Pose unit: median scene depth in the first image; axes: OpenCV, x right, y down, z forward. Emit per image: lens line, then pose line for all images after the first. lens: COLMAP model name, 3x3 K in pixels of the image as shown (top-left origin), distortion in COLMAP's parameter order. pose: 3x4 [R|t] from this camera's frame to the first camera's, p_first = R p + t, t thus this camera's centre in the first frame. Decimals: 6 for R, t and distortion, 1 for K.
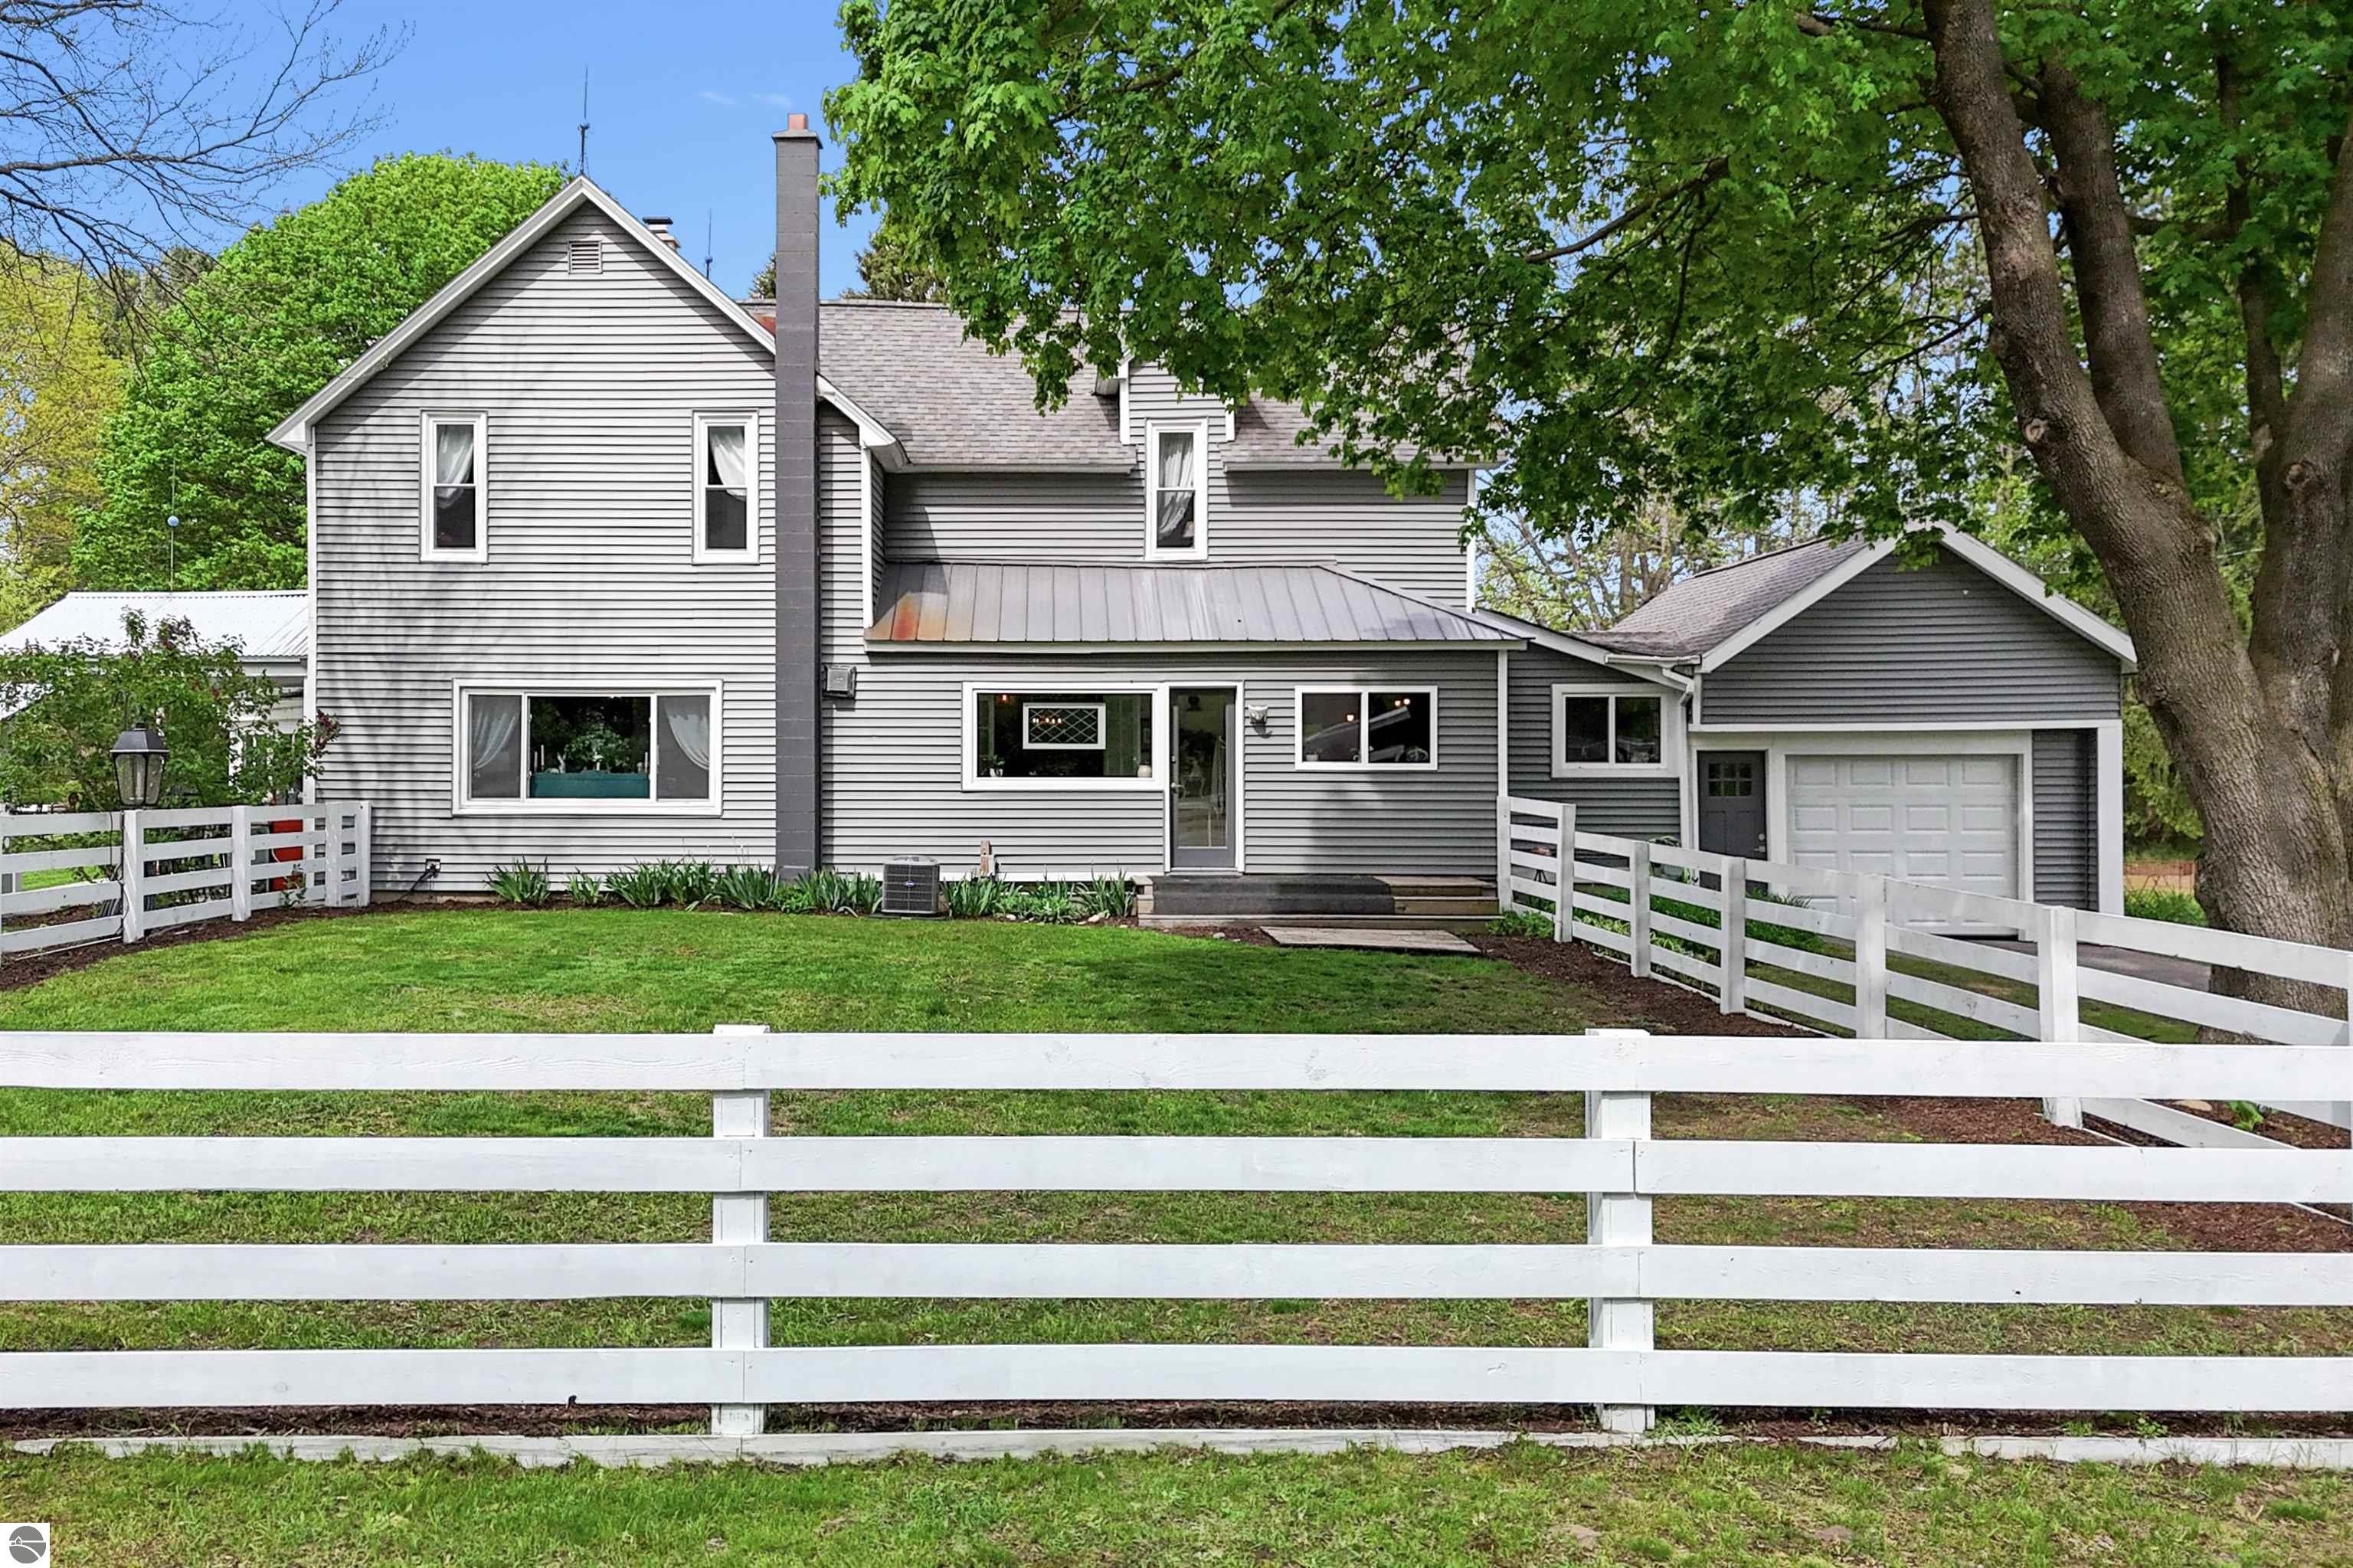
lens RADIAL K [[1766.1, 0, 1176.5], [0, 1766.1, 784.0], [0, 0, 1]] dist [0.098178, -0.000698]
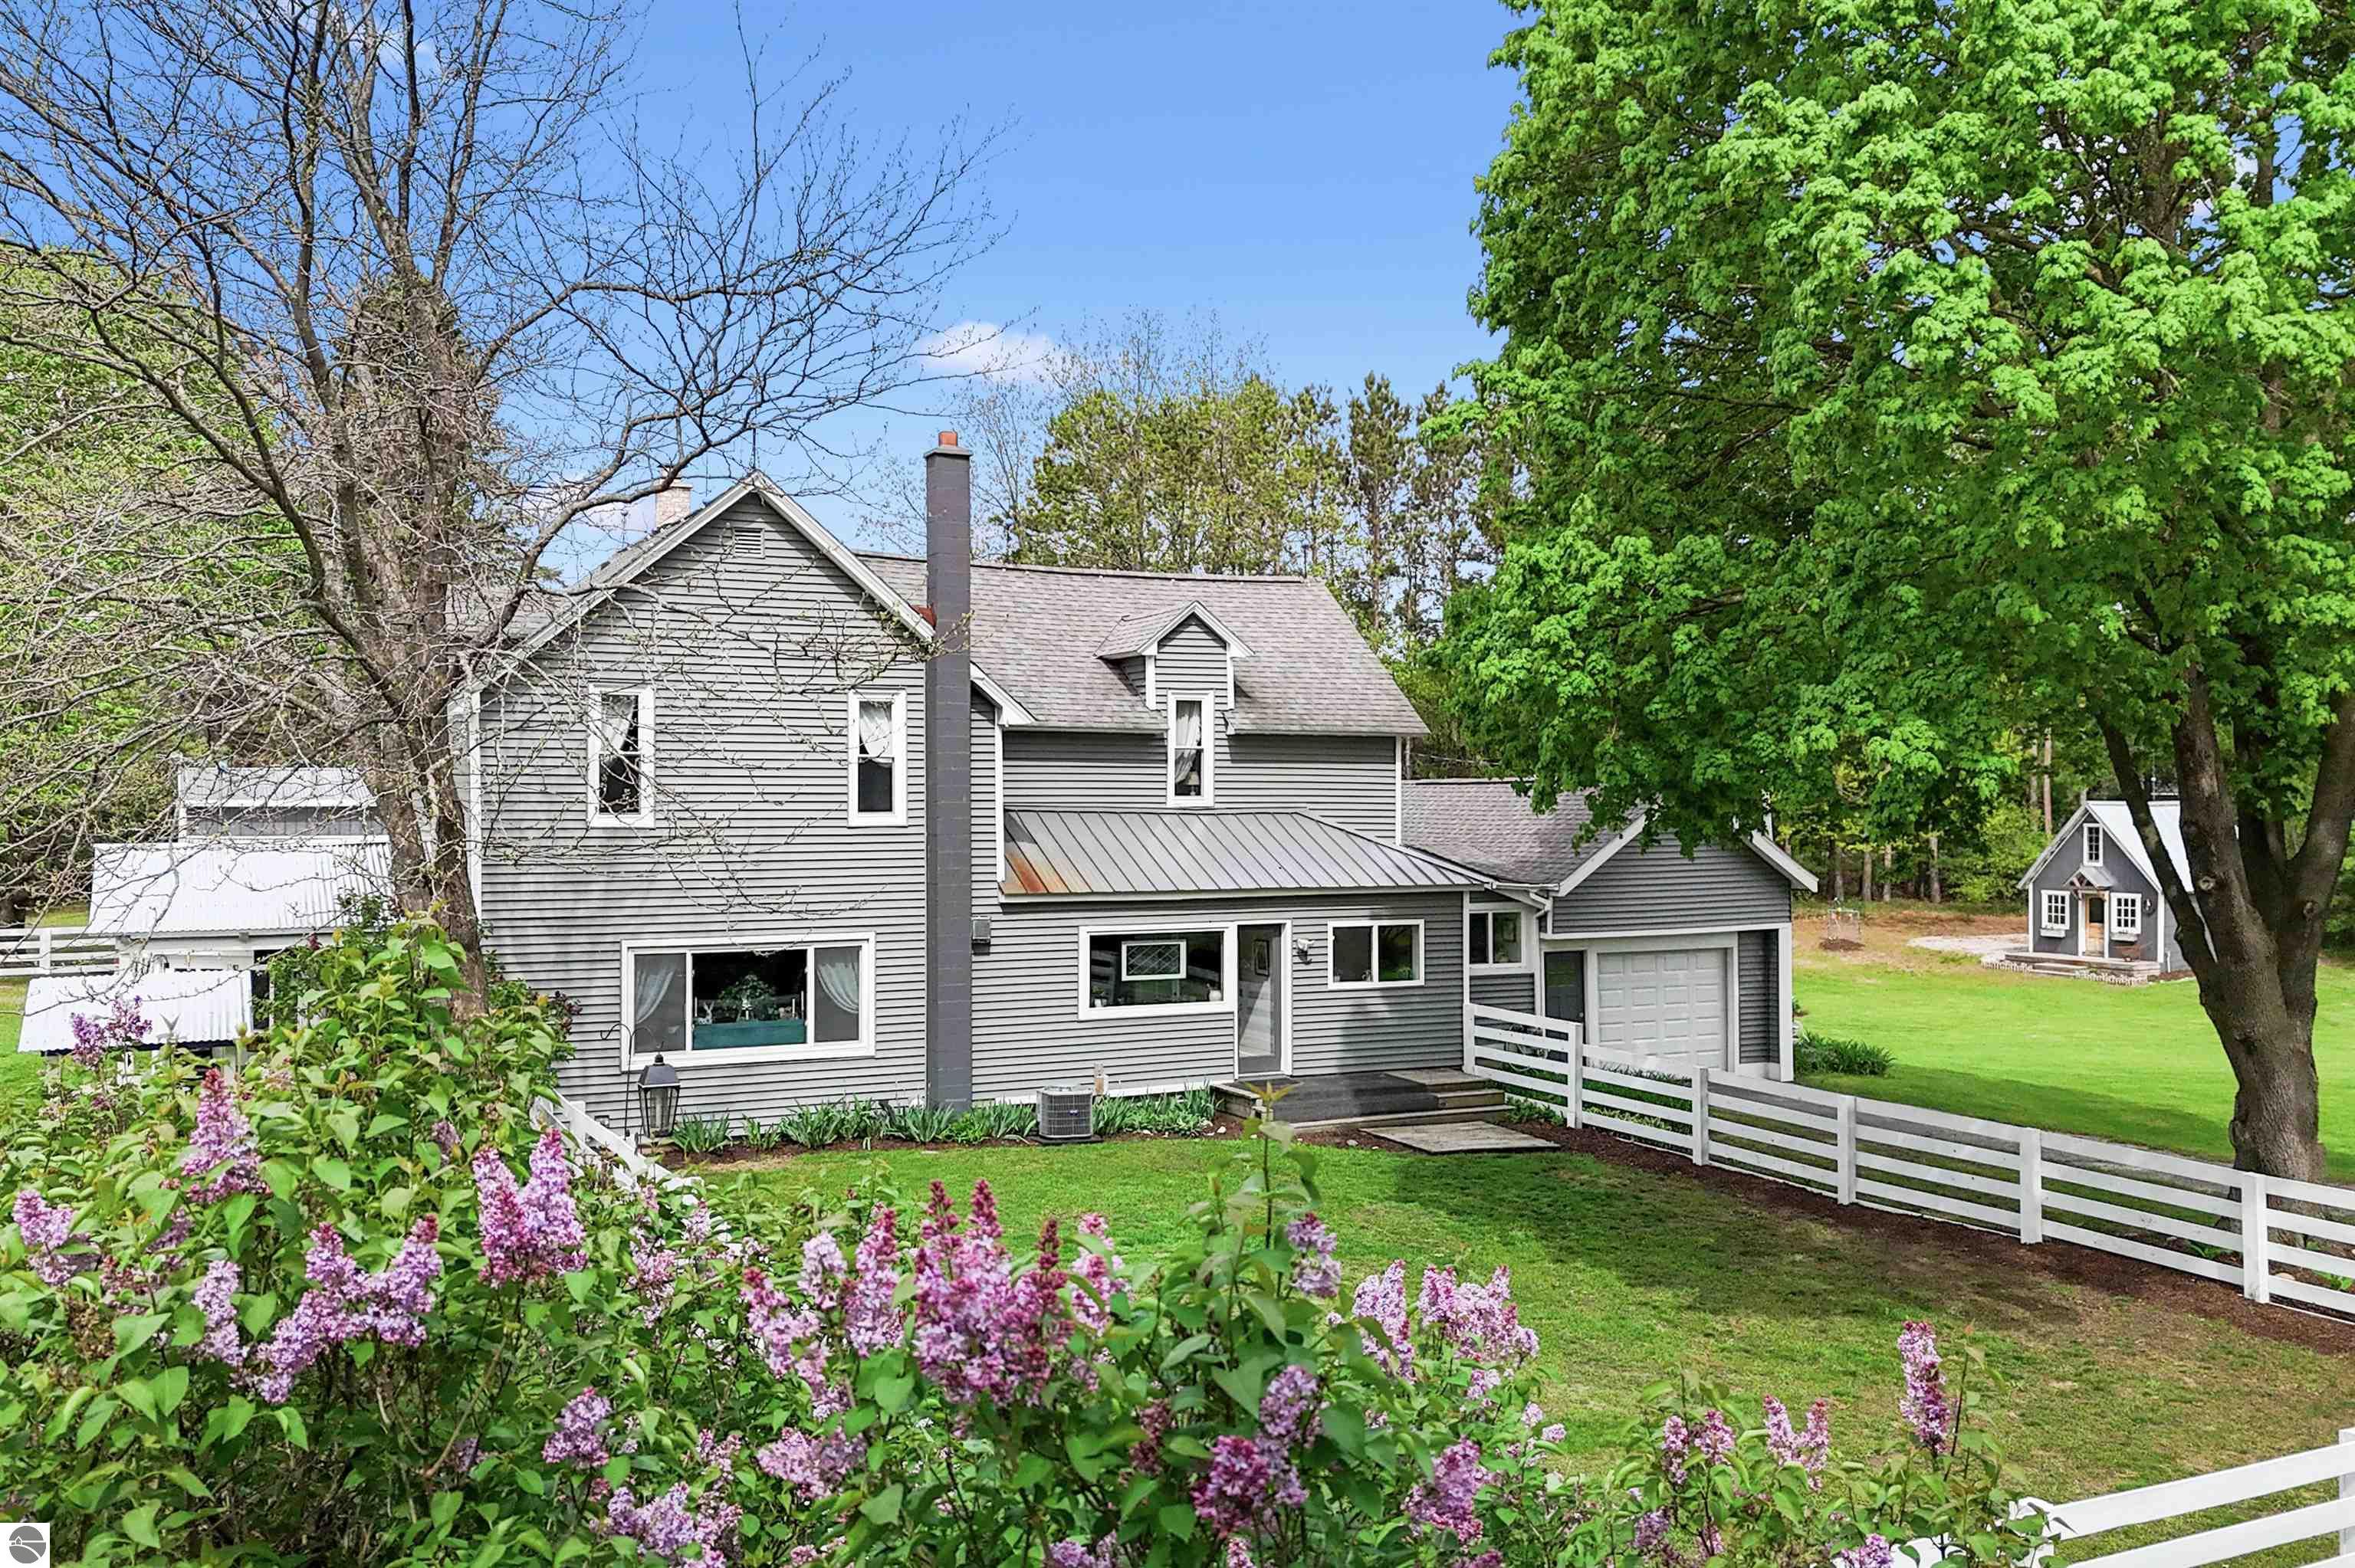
lens RADIAL K [[1767.3, 0, 1177.5], [0, 1767.3, 784.0], [0, 0, 1]] dist [0.098178, -0.000698]
pose [[0.895396, 0.004825, 0.445245, -0.576039], [-0.000154, 0.999945, -0.010527, -0.137935], [-0.445271, 0.009357, 0.895347, -0.068262]]
